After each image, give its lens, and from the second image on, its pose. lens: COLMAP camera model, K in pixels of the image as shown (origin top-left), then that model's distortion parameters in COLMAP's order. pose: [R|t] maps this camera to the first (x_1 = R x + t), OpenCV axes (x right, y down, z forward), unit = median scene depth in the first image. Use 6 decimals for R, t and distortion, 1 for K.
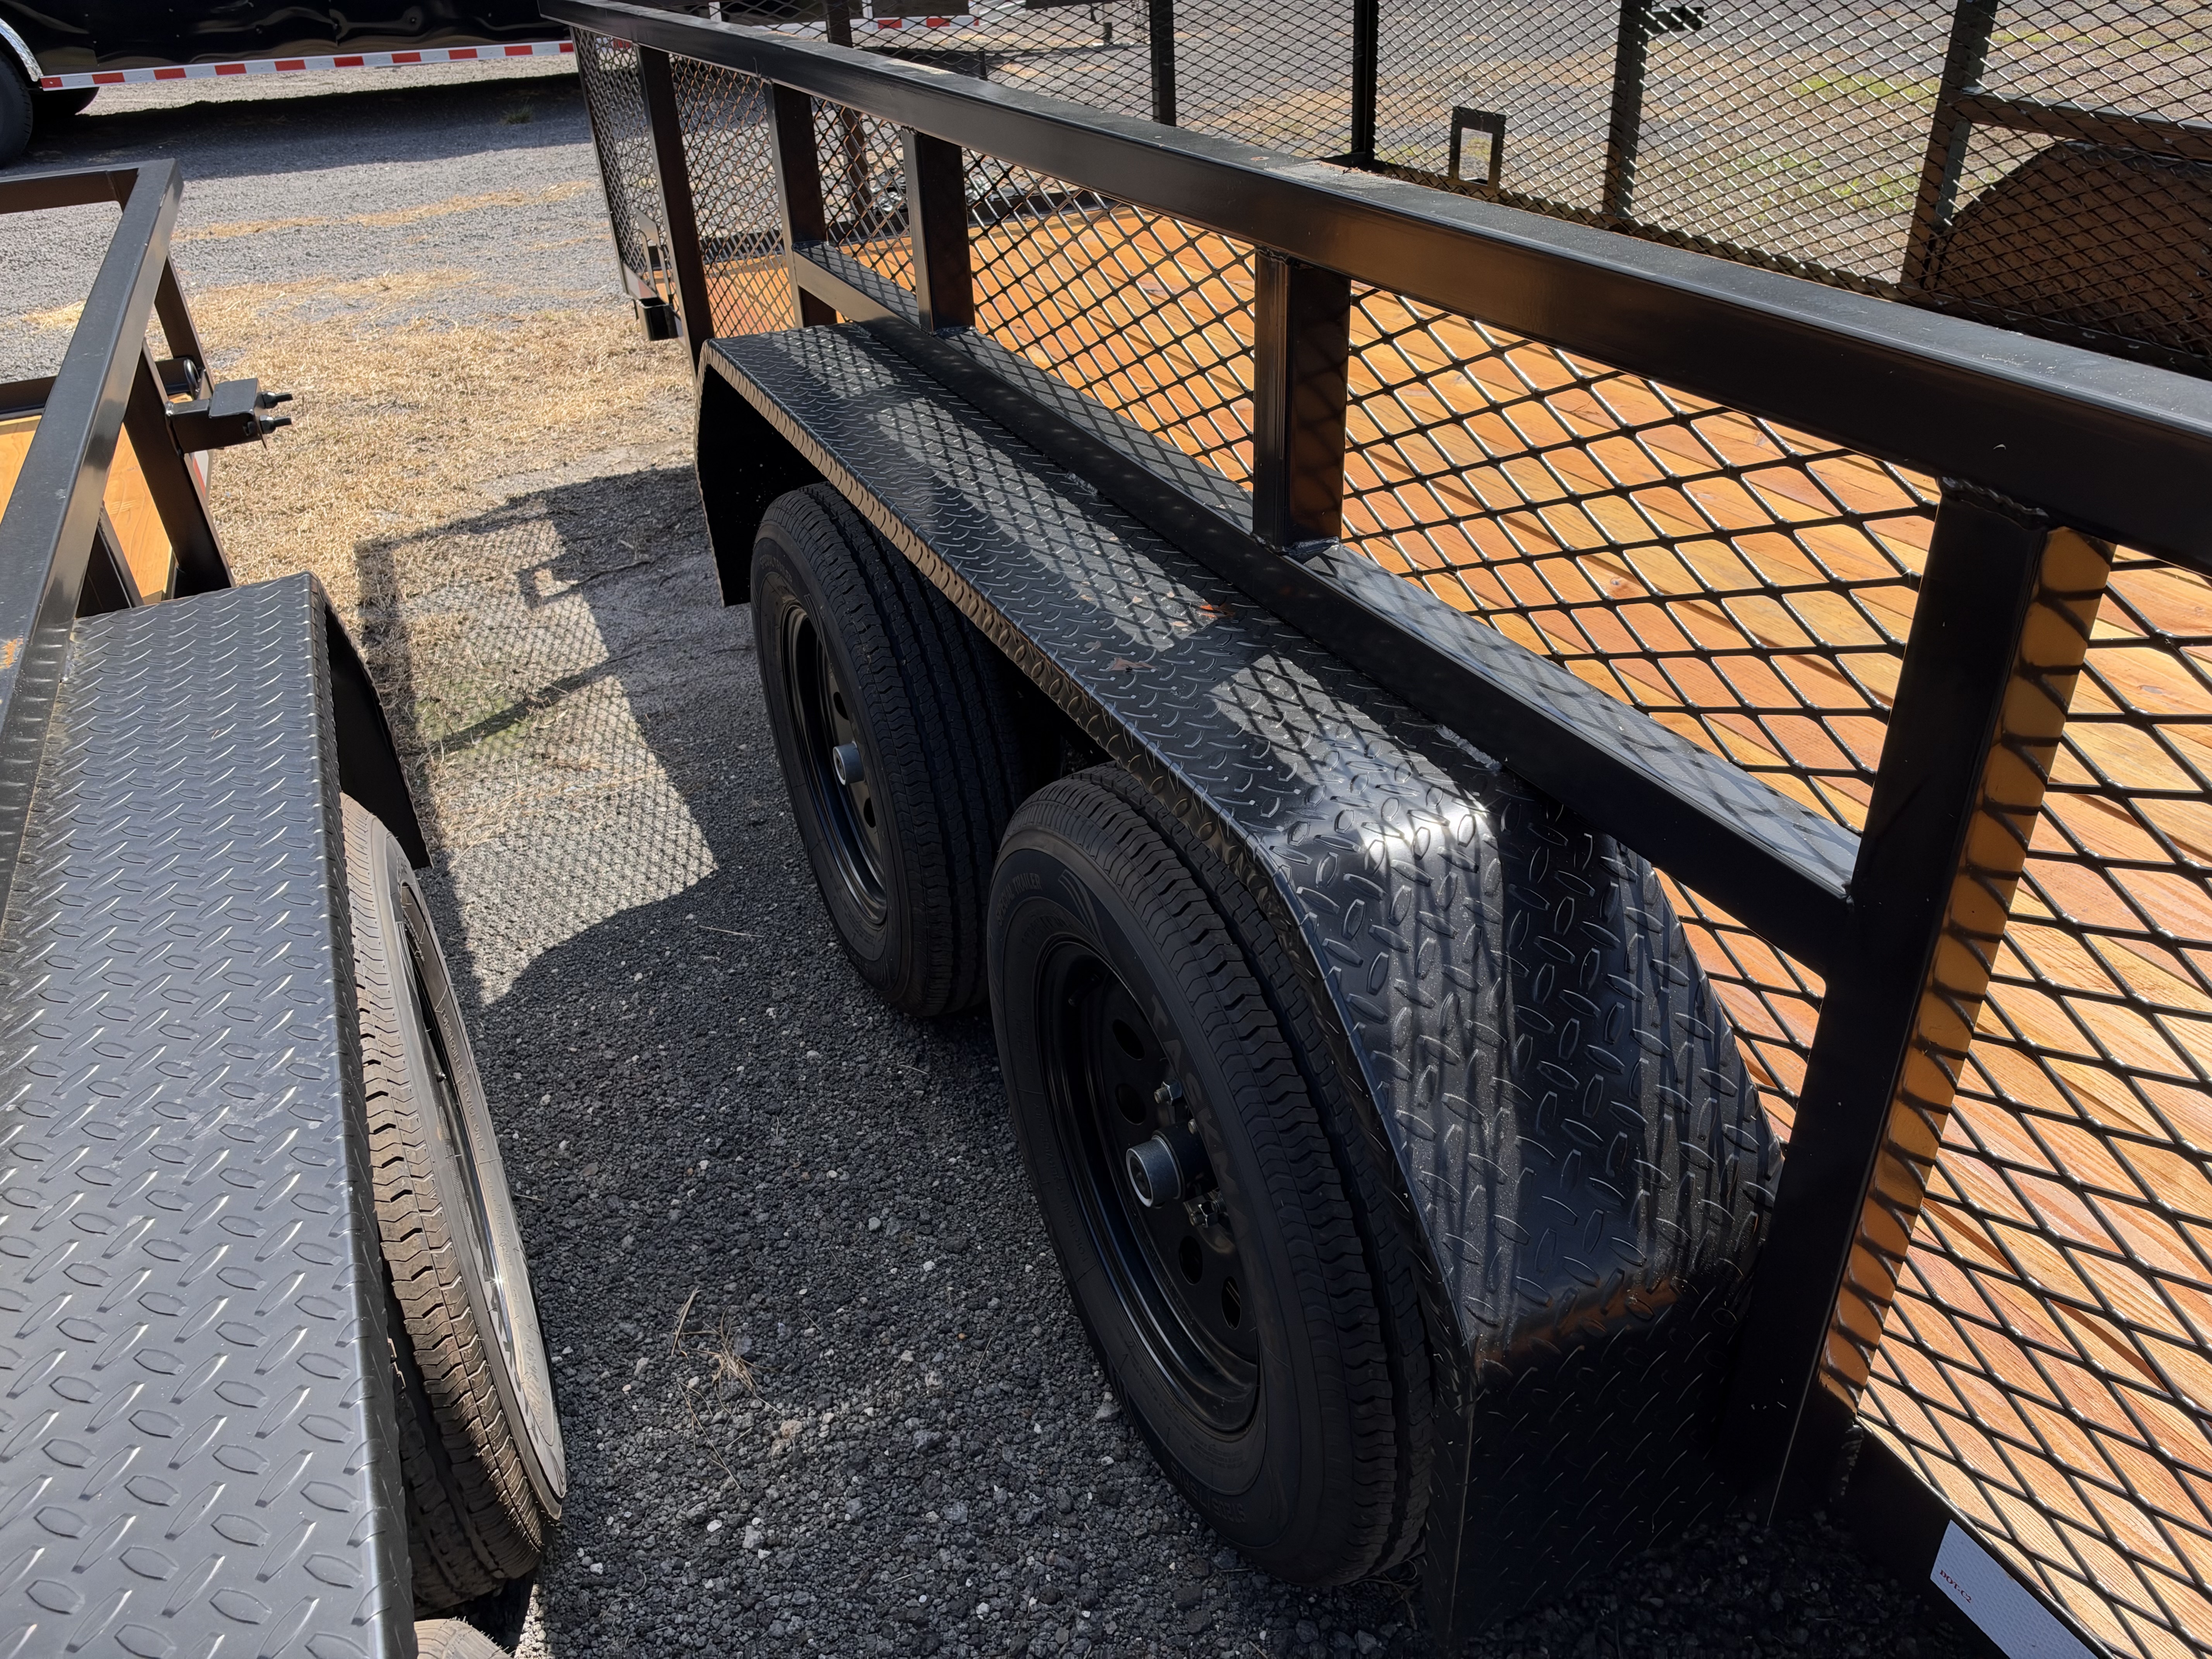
lens RADIAL K [[1591.6, 0, 1108.7], [0, 1591.6, 829.8], [0, 0, 1]] dist [0.009551, -0.028497]
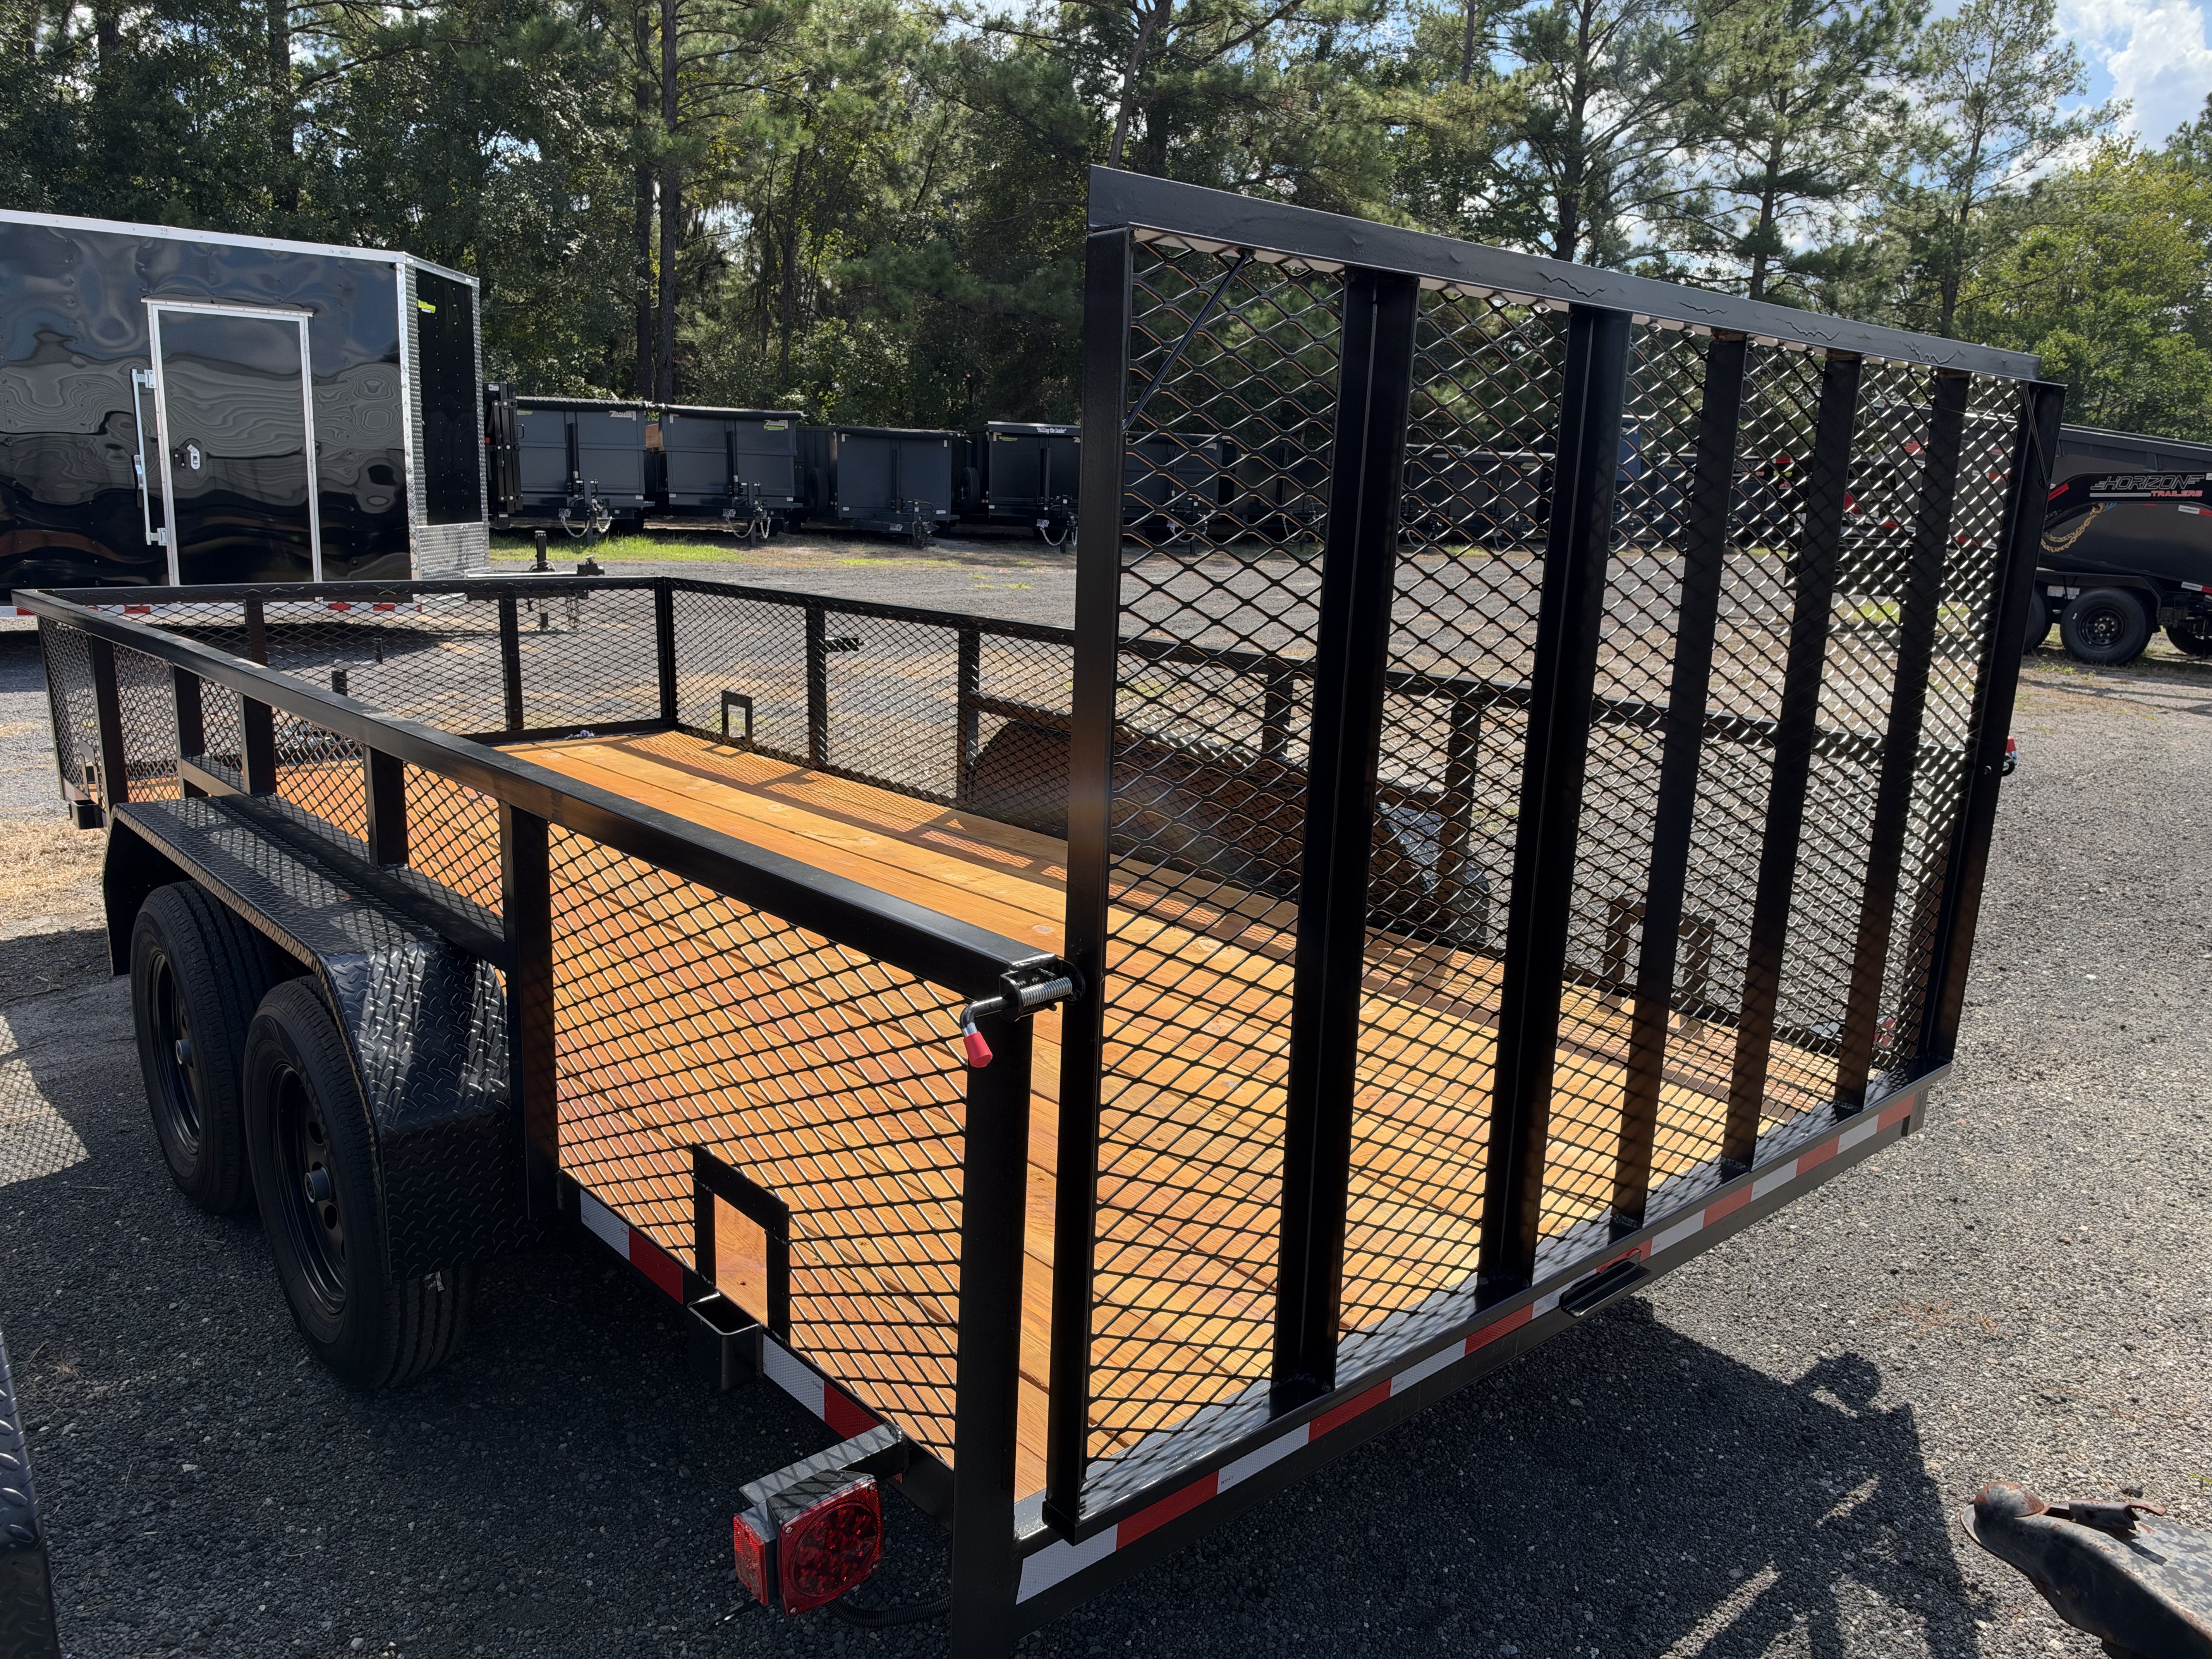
lens RADIAL K [[1591.6, 0, 1098.6], [0, 1591.6, 830.2], [0, 0, 1]] dist [0.009551, -0.028497]
pose [[0.955670, 0.008257, 0.294324, 0.171195], [0.088943, 0.944814, -0.315303, 0.236642], [-0.280685, 0.327504, 0.902196, -0.556345]]
